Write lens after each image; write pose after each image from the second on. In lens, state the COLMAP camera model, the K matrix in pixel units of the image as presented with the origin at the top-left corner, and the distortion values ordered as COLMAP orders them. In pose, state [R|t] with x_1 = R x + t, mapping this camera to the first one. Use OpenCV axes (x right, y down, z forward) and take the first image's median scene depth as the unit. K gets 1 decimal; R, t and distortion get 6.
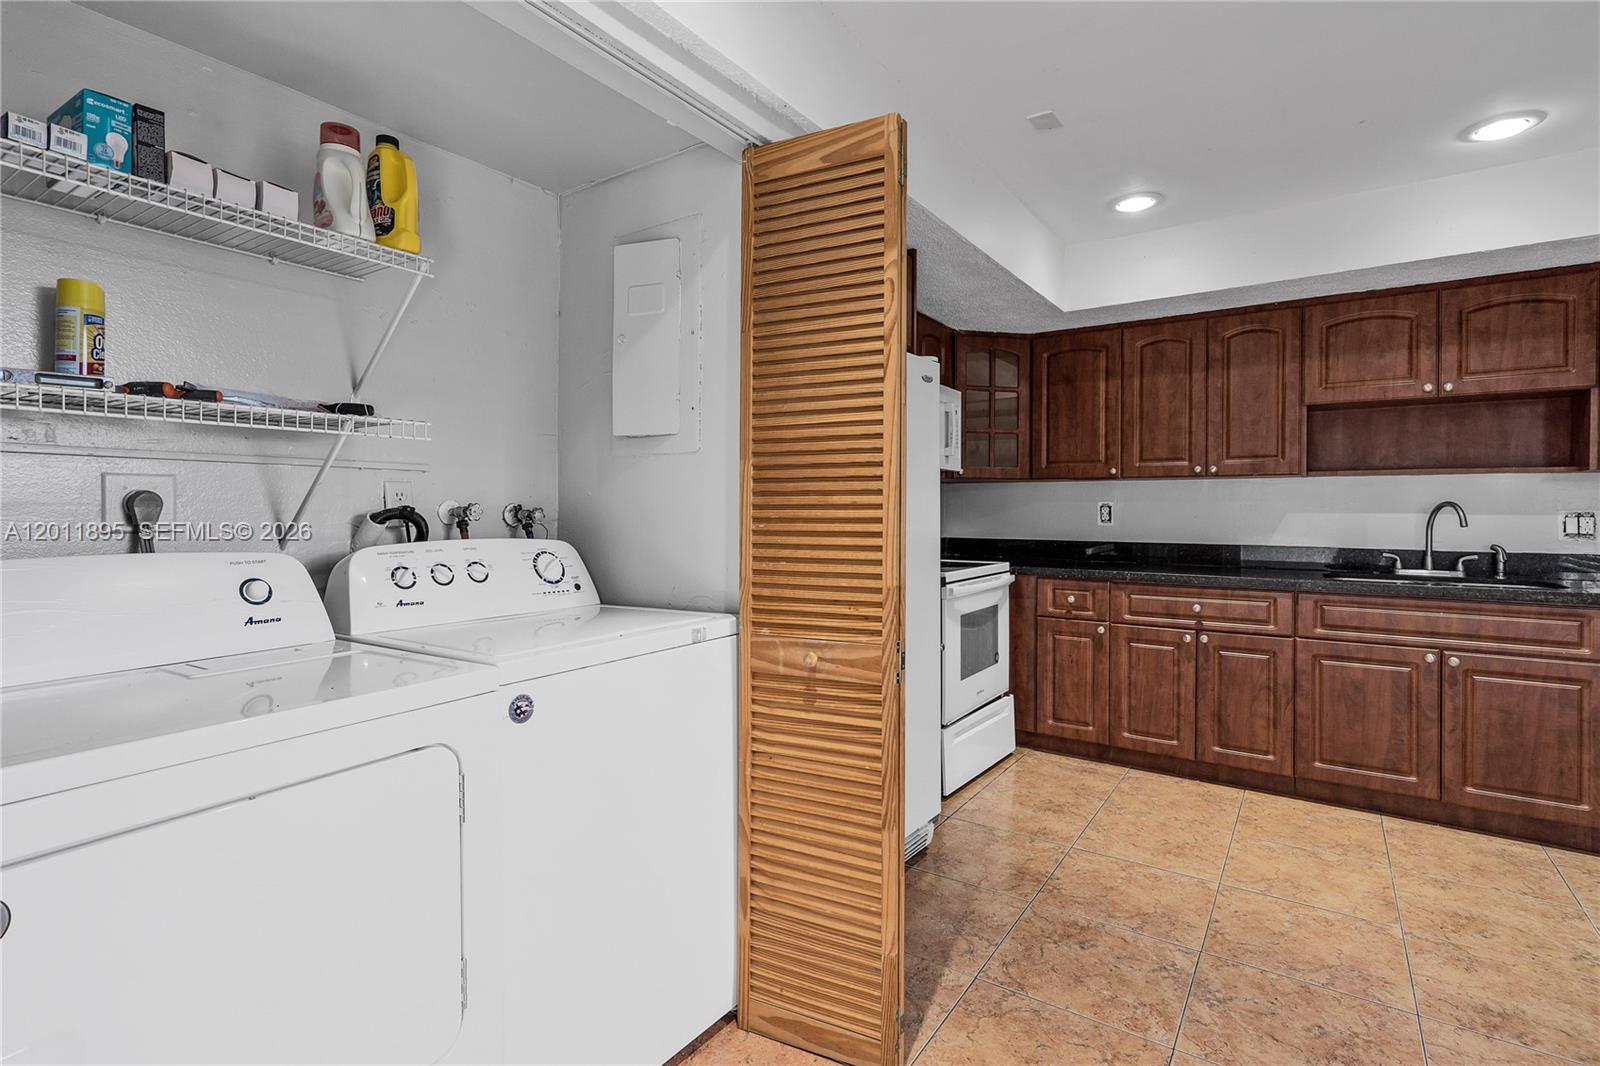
lens RADIAL K [[767.5, 0, 807.9], [0, 767.5, 514.5], [0, 0, 1]] dist [0.002992, 0.000652]
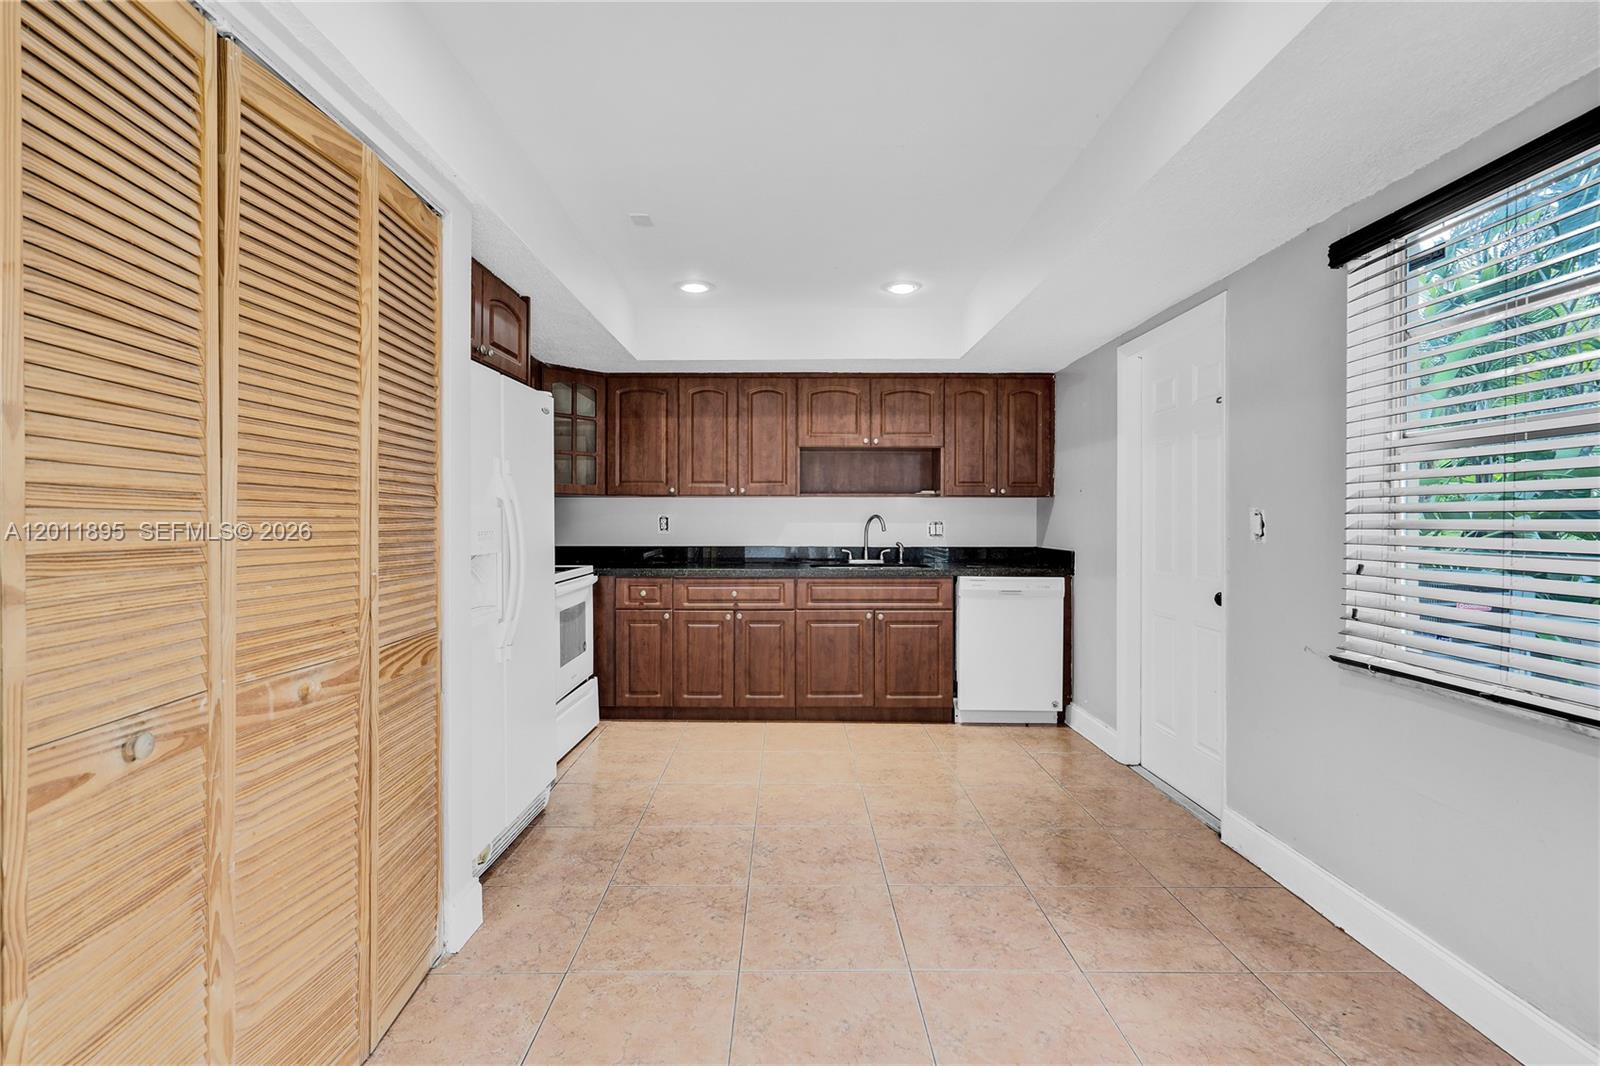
lens RADIAL K [[738.3, 0, 794.5], [0, 738.3, 521.9], [0, 0, 1]] dist [-0.000686, 0.000068]
pose [[0.821512, -0.004237, 0.570176, -0.143450], [0.005657, 0.999984, -0.000719, -0.002471], [-0.570163, 0.003817, 0.821522, -0.122147]]
